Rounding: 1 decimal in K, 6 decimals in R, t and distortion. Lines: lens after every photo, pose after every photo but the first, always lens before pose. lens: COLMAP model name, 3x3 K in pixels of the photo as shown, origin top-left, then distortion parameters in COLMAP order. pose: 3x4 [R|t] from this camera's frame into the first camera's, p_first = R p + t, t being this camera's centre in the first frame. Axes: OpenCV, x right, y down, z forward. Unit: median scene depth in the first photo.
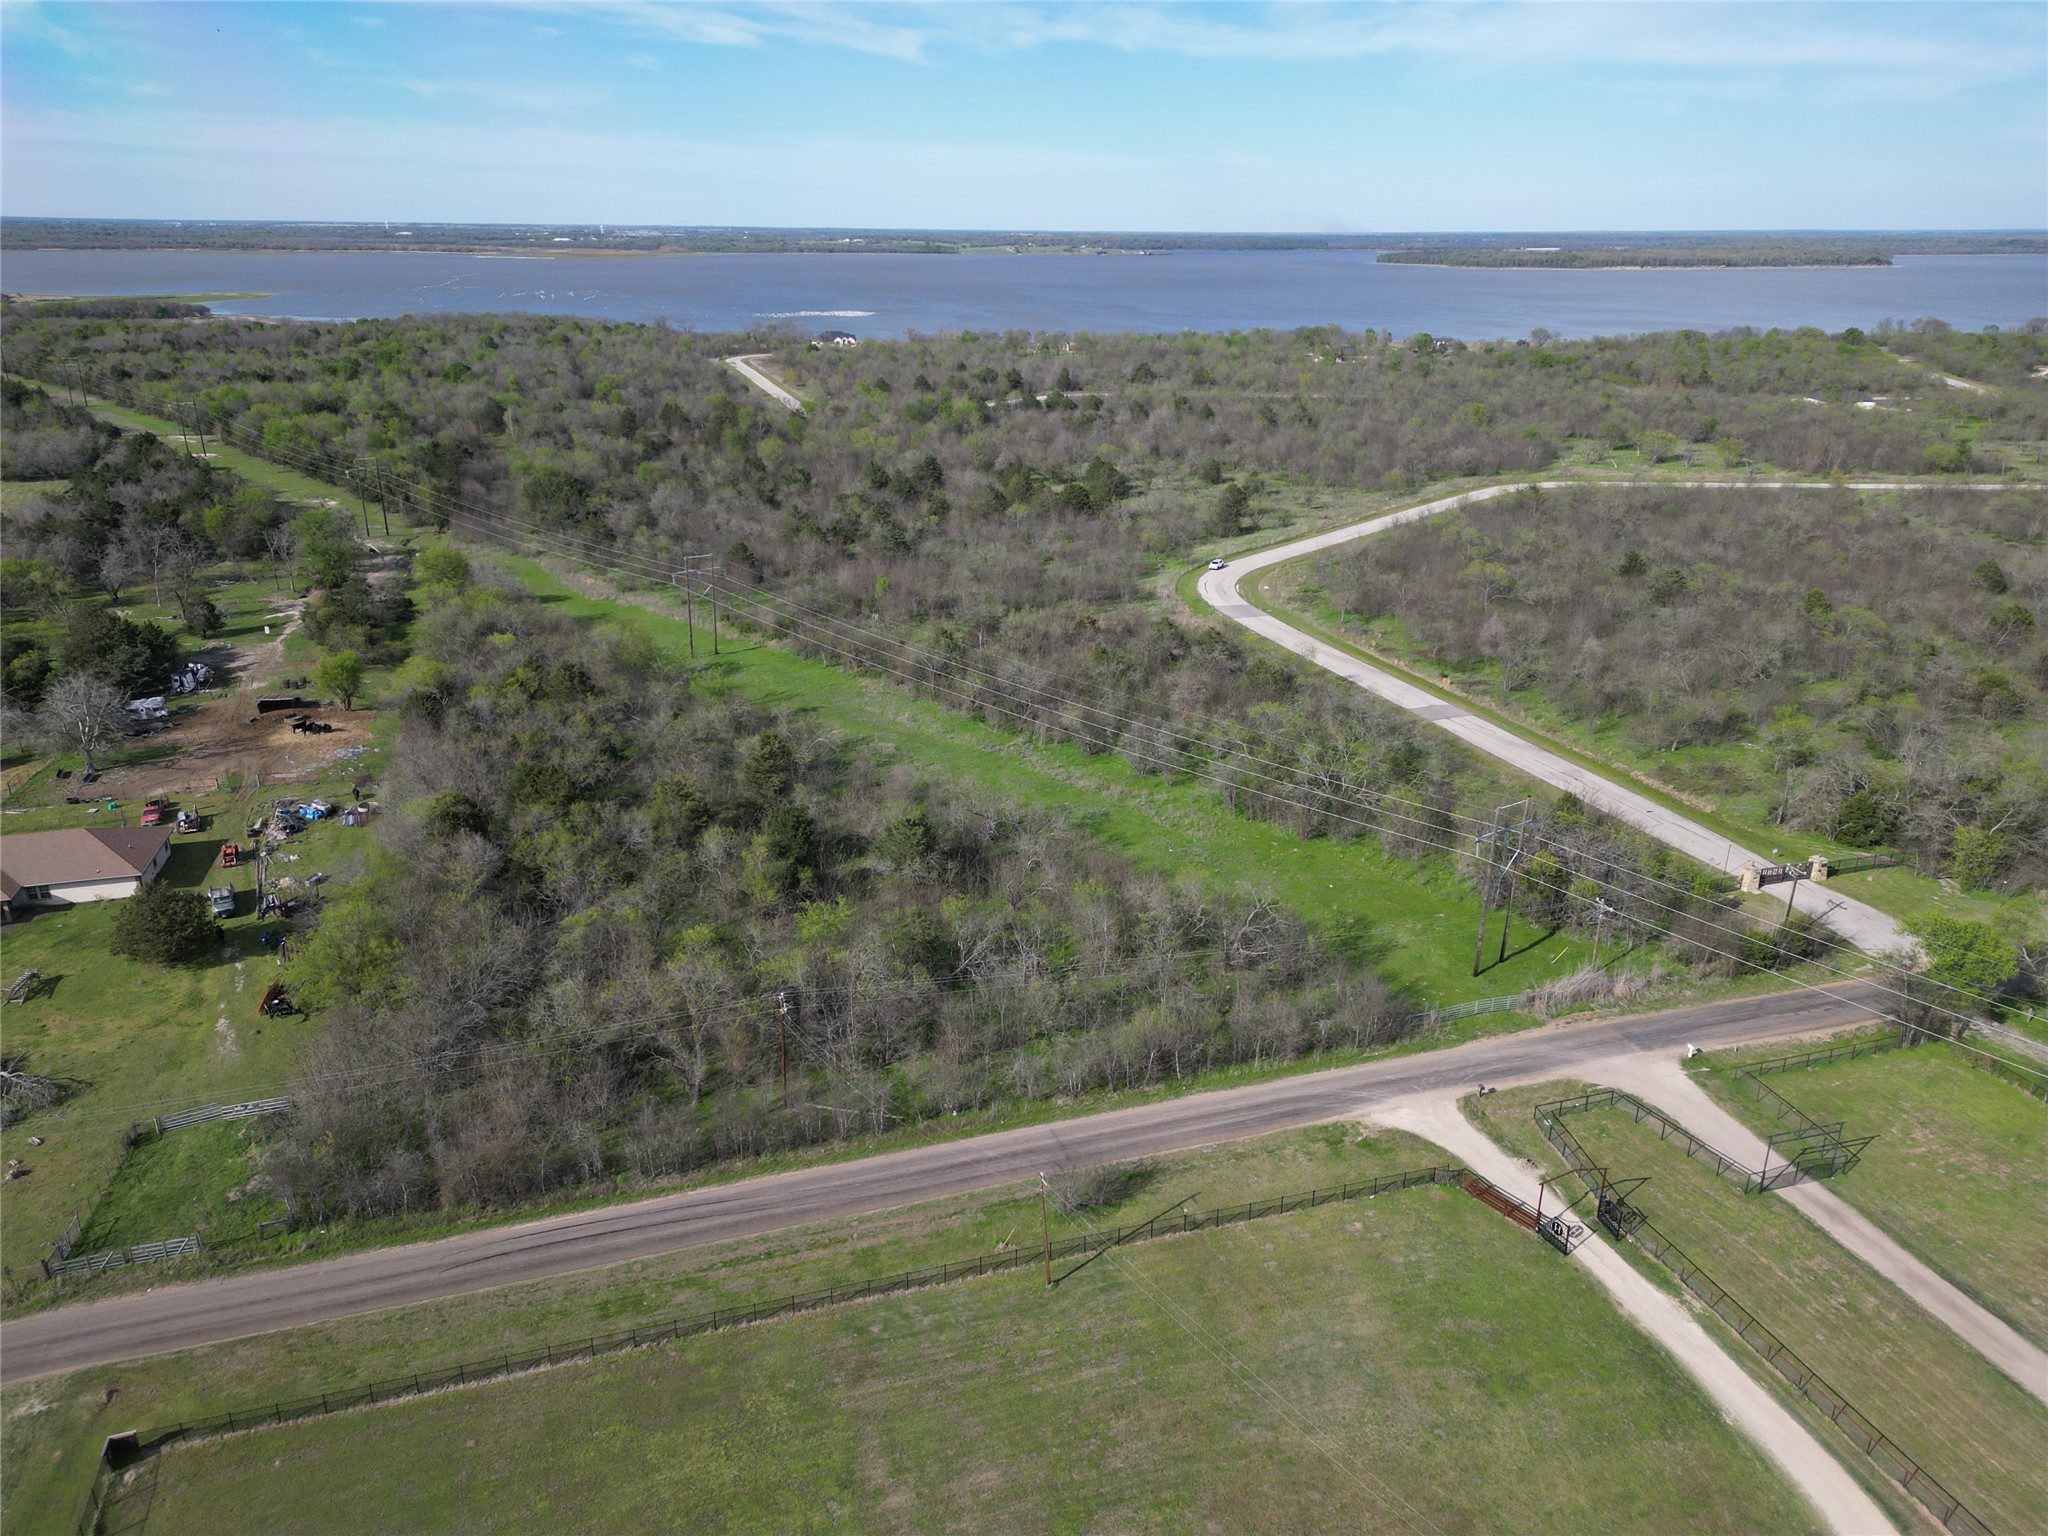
lens RADIAL K [[1422.3, 0, 1024.0], [0, 1422.3, 768.0], [0, 0, 1]] dist [0.070019, -0.064588]
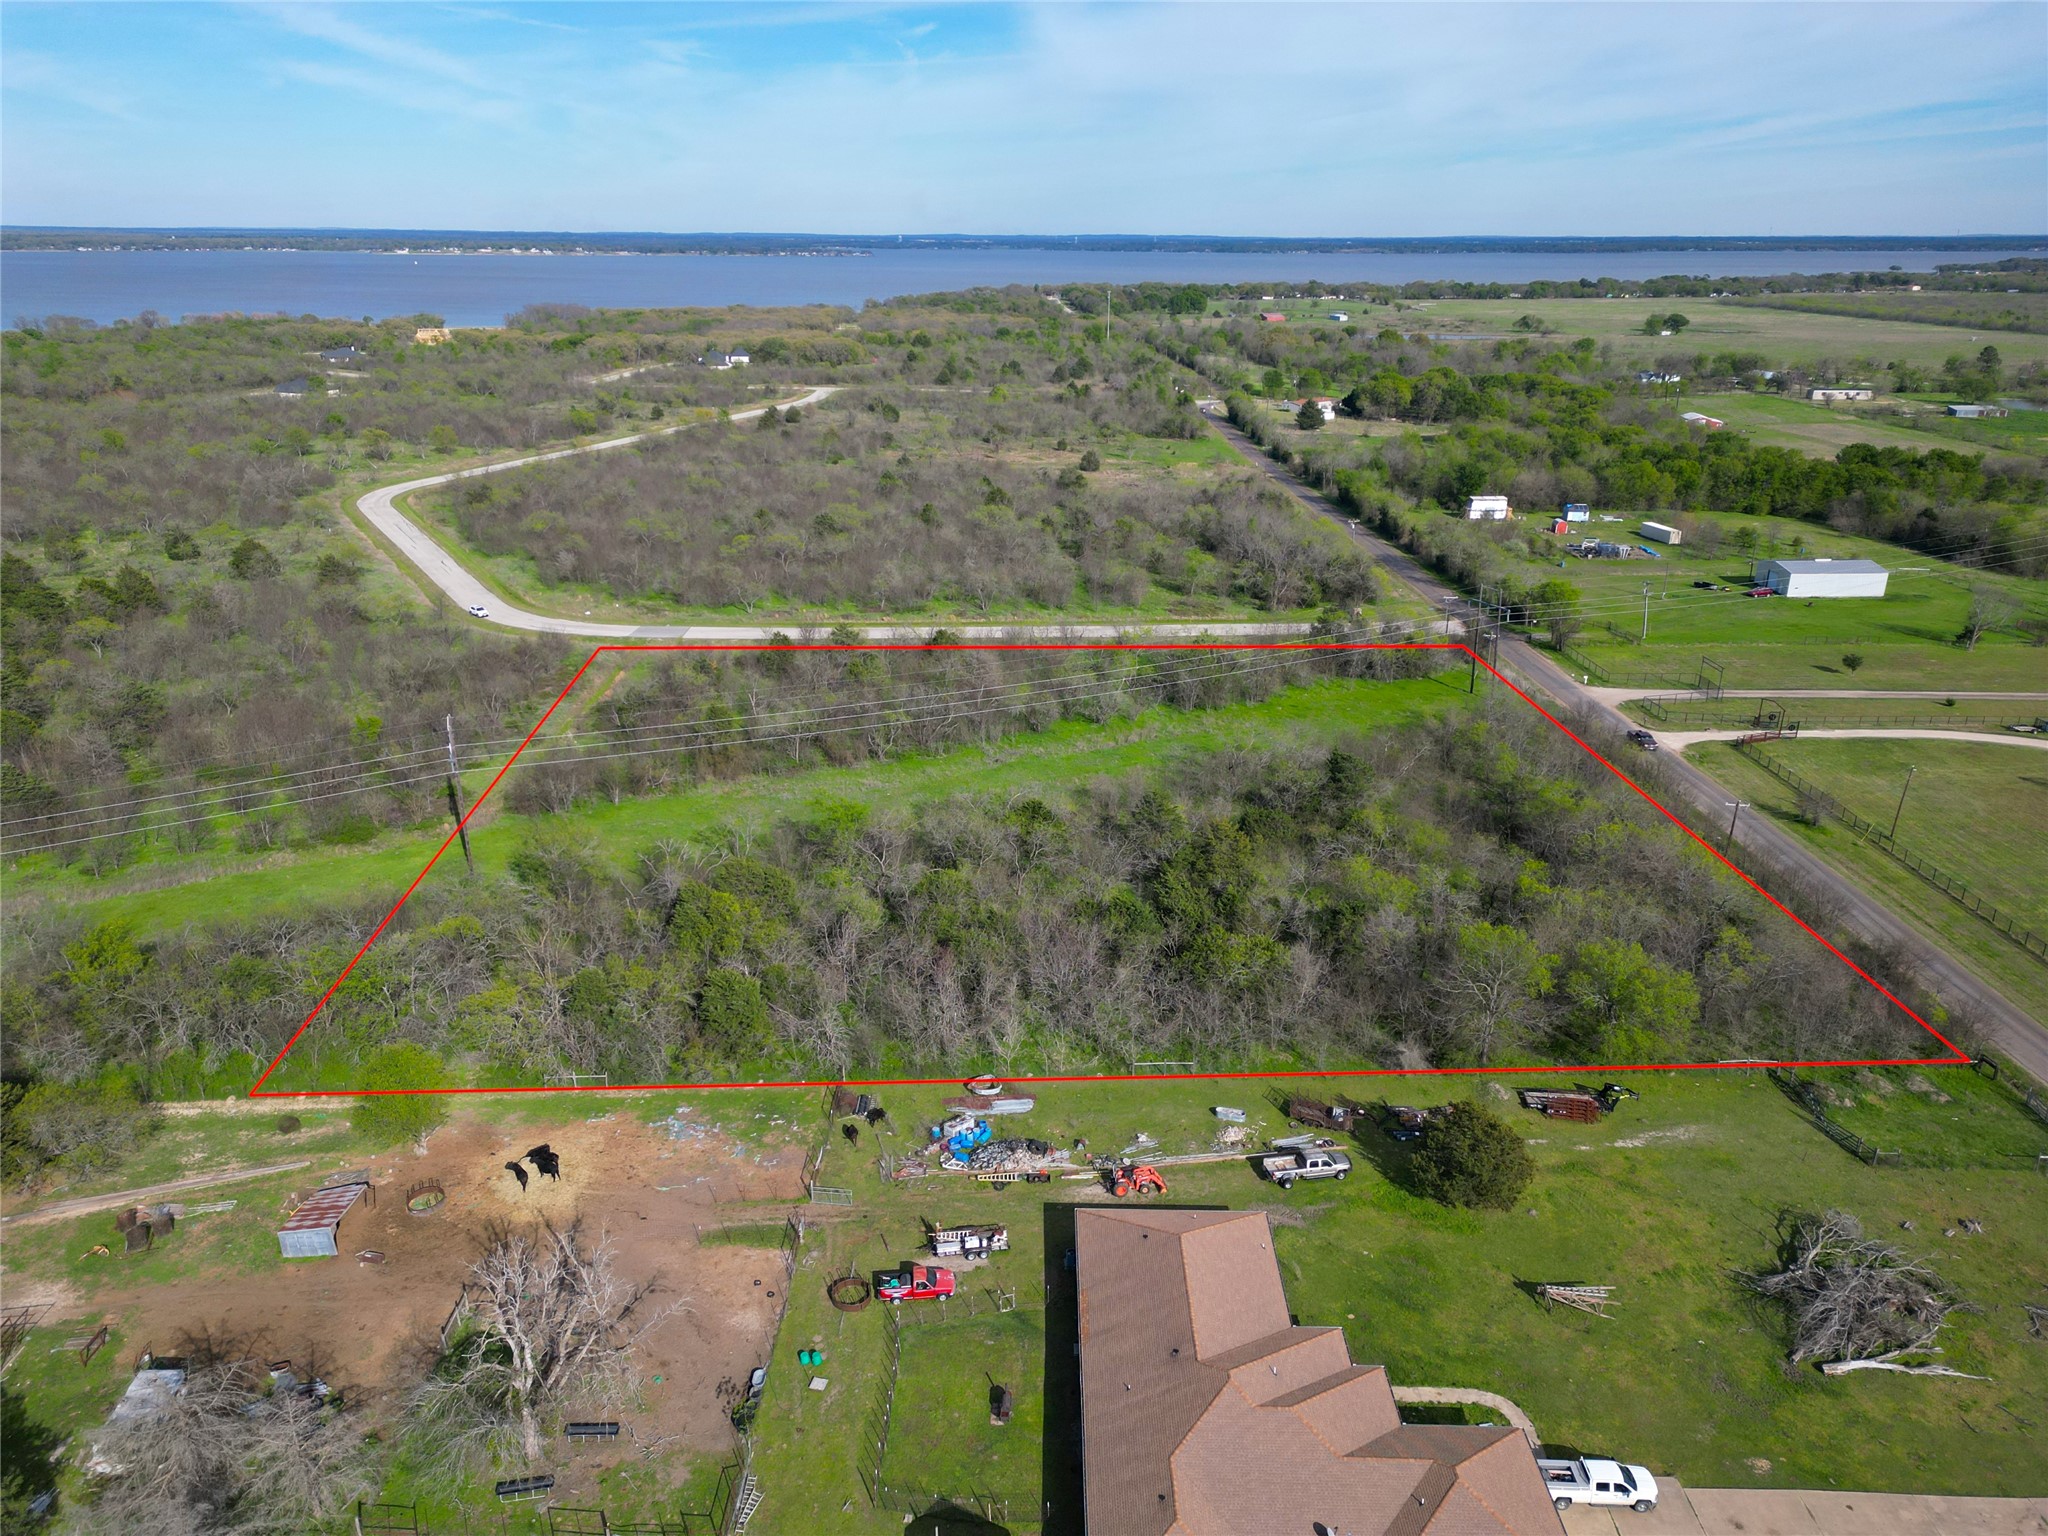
lens RADIAL K [[1422.3, 0, 1024.0], [0, 1422.3, 768.0], [0, 0, 1]] dist [0.070019, -0.064588]
pose [[0.289752, -0.340063, 0.894651, -1.297526], [0.333917, 0.911934, 0.238485, -0.343676], [-0.896963, 0.229638, 0.377788, 0.897872]]
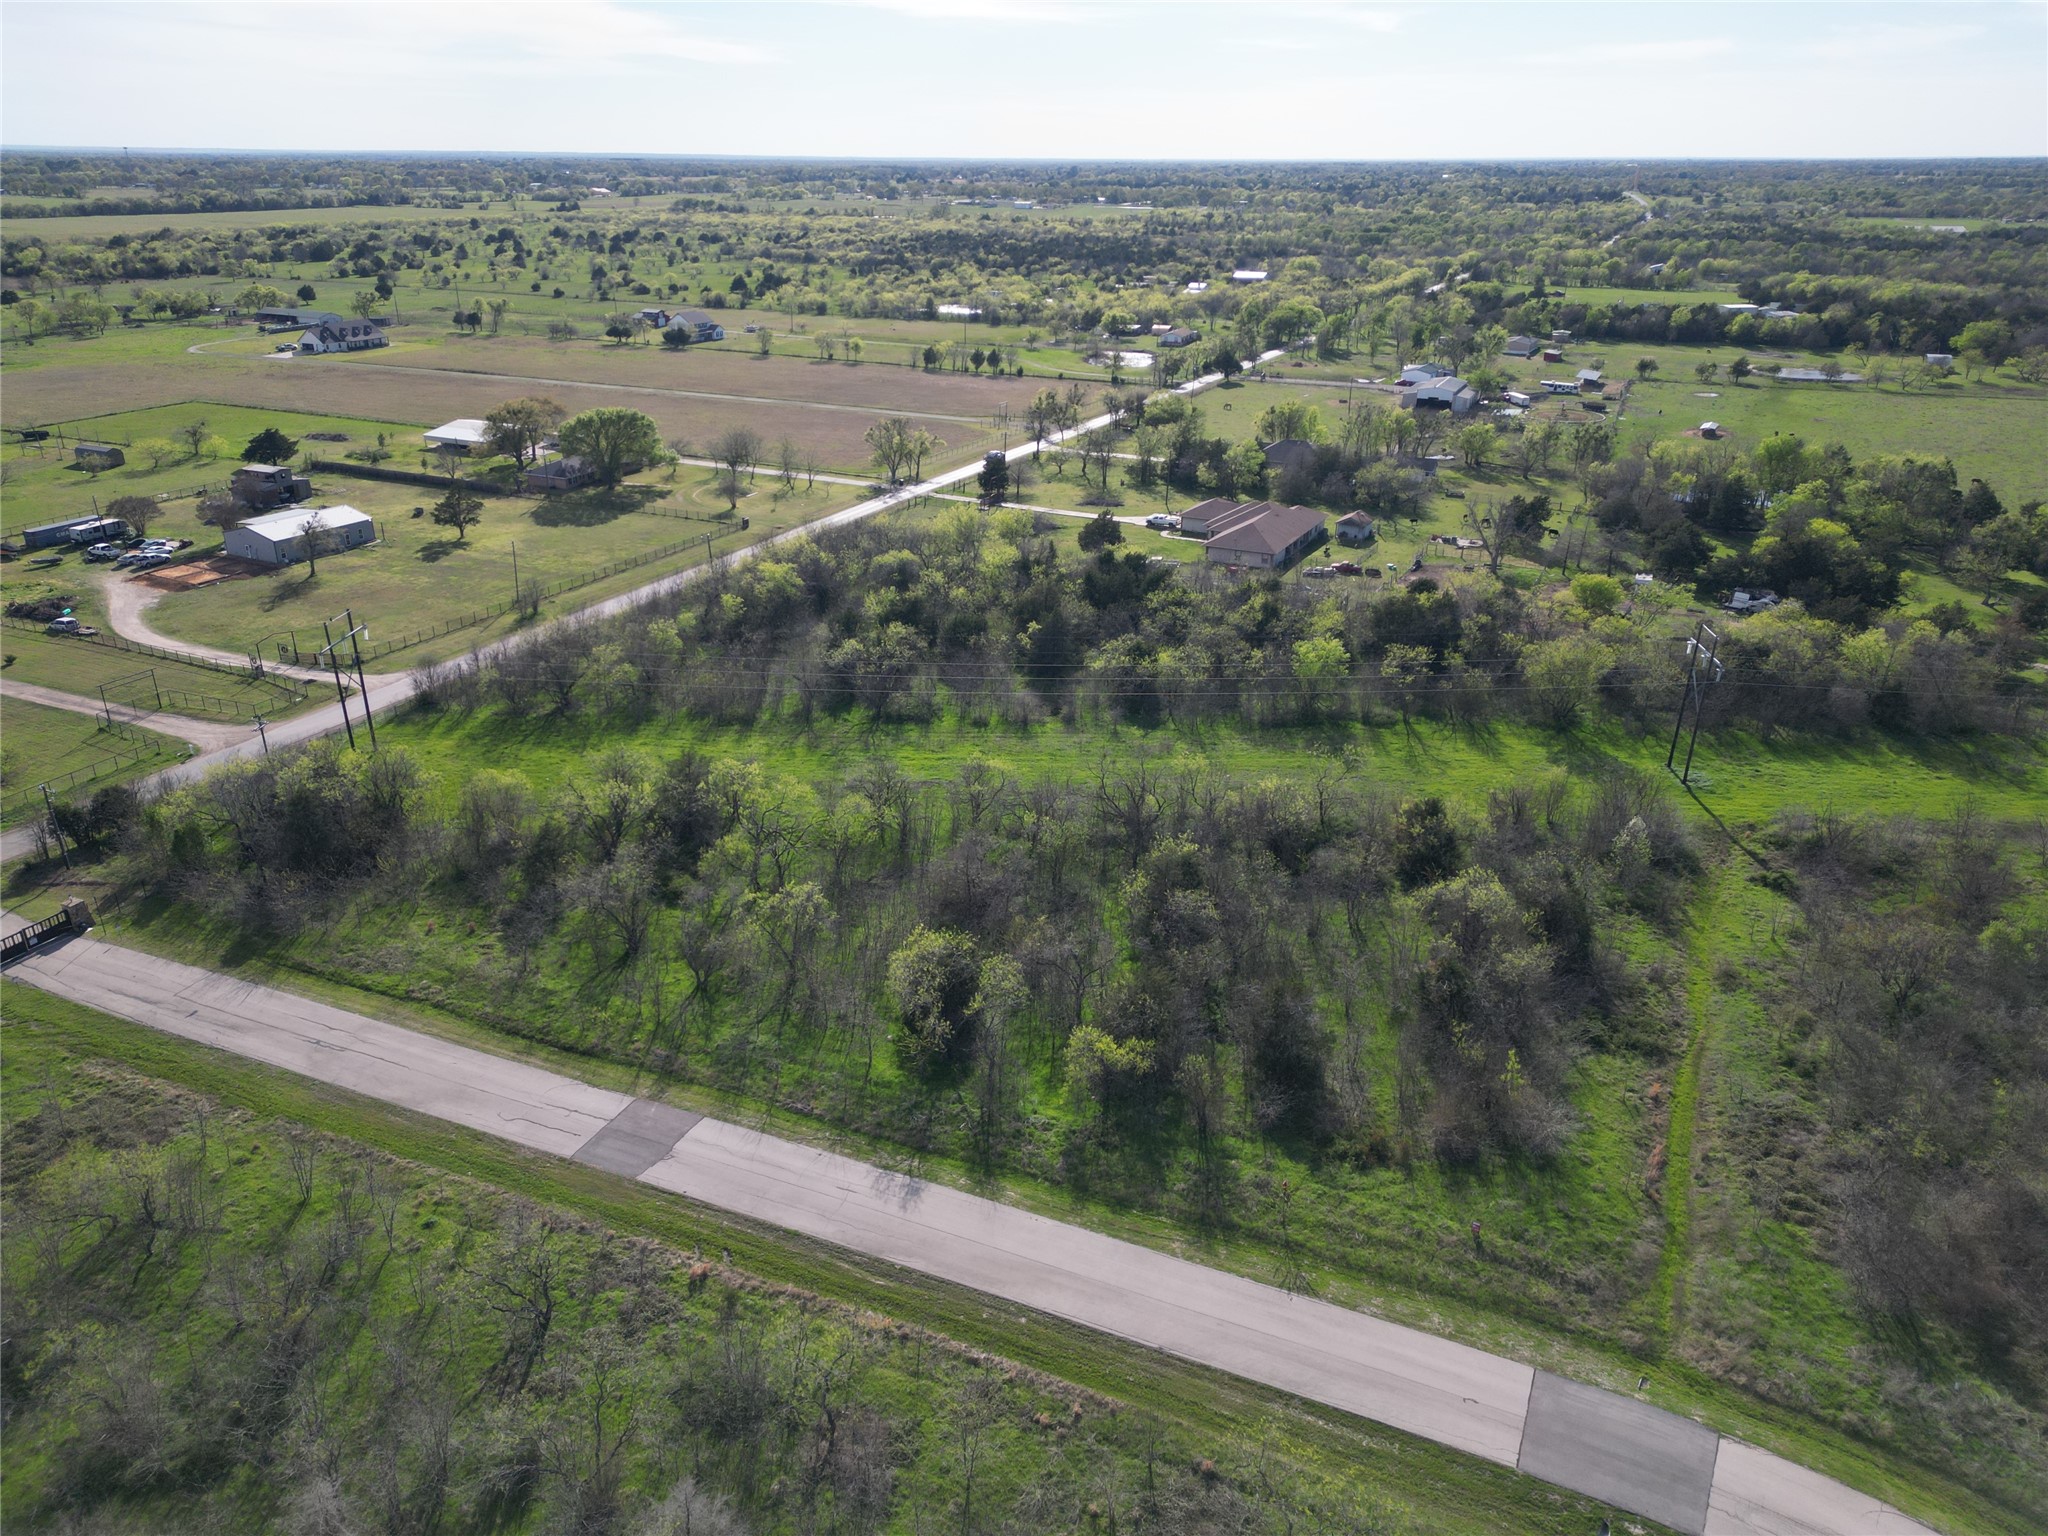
lens RADIAL K [[1422.3, 0, 1024.0], [0, 1422.3, 768.0], [0, 0, 1]] dist [0.070019, -0.064588]
pose [[-0.680630, 0.271464, -0.680478, 0.774446], [-0.268392, 0.771857, 0.576370, -0.679735], [0.681696, 0.574930, -0.452490, 1.942680]]
